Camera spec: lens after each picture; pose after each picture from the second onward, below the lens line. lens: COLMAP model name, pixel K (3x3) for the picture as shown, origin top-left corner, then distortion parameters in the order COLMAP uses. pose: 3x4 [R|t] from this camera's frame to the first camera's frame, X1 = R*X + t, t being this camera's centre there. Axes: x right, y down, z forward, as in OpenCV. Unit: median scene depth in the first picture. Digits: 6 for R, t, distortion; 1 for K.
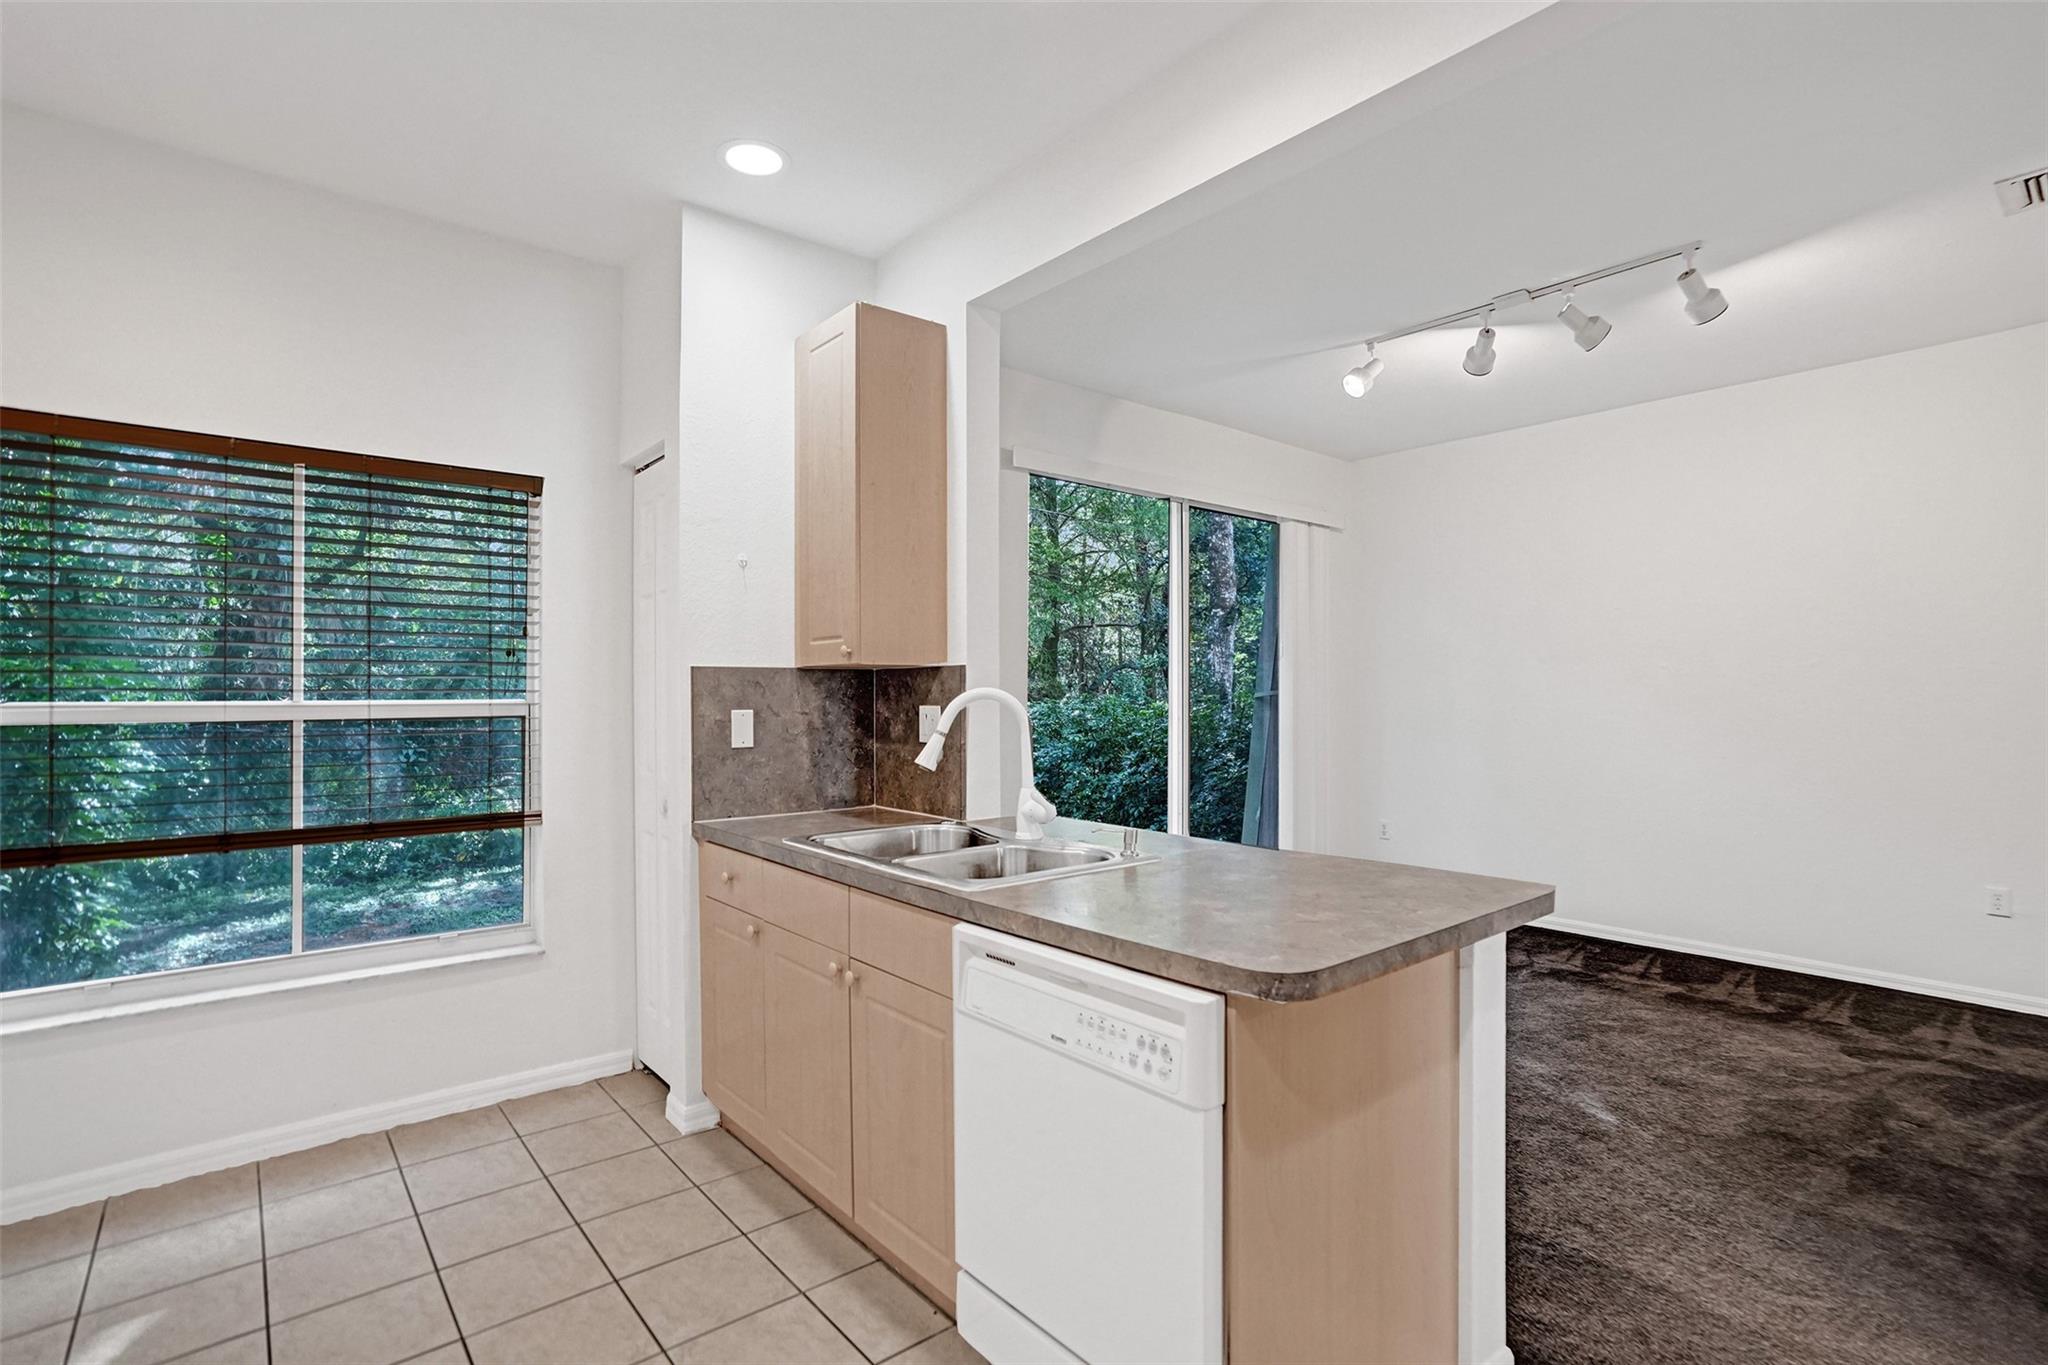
lens RADIAL K [[983.6, 0, 1027.9], [0, 983.6, 679.9], [0, 0, 1]] dist [-0.029284, 0.010598]
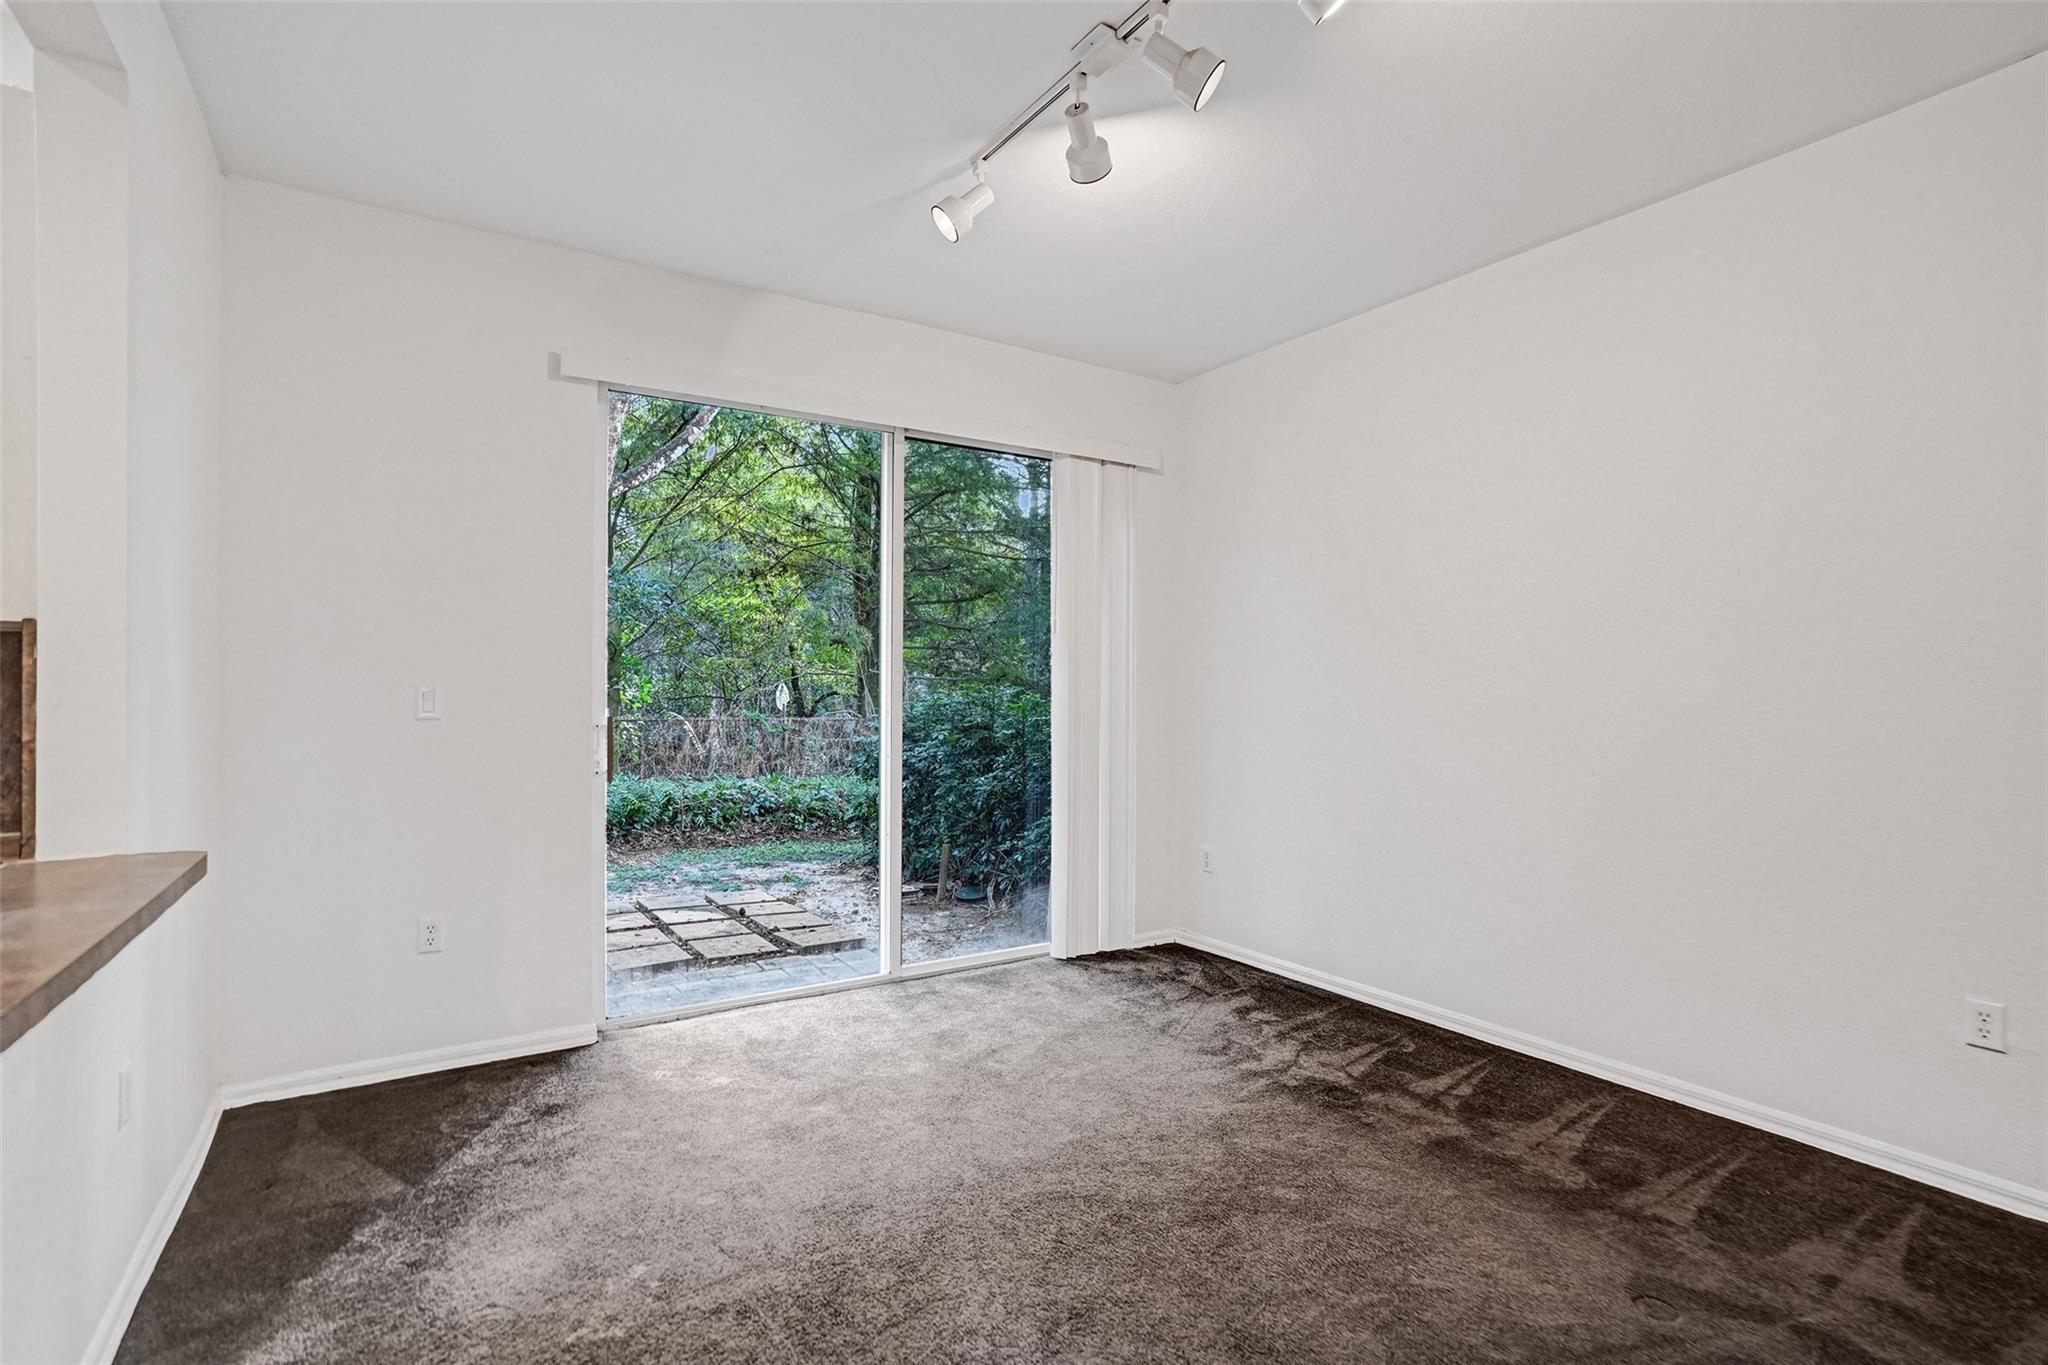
lens RADIAL K [[983.6, 0, 1048.9], [0, 983.6, 669.4], [0, 0, 1]] dist [-0.029284, 0.010598]
pose [[0.993043, 0.001808, -0.117739, 0.496798], [-0.002418, 0.999984, -0.005039, 0.012833], [0.117728, 0.005288, 0.993032, 0.332270]]
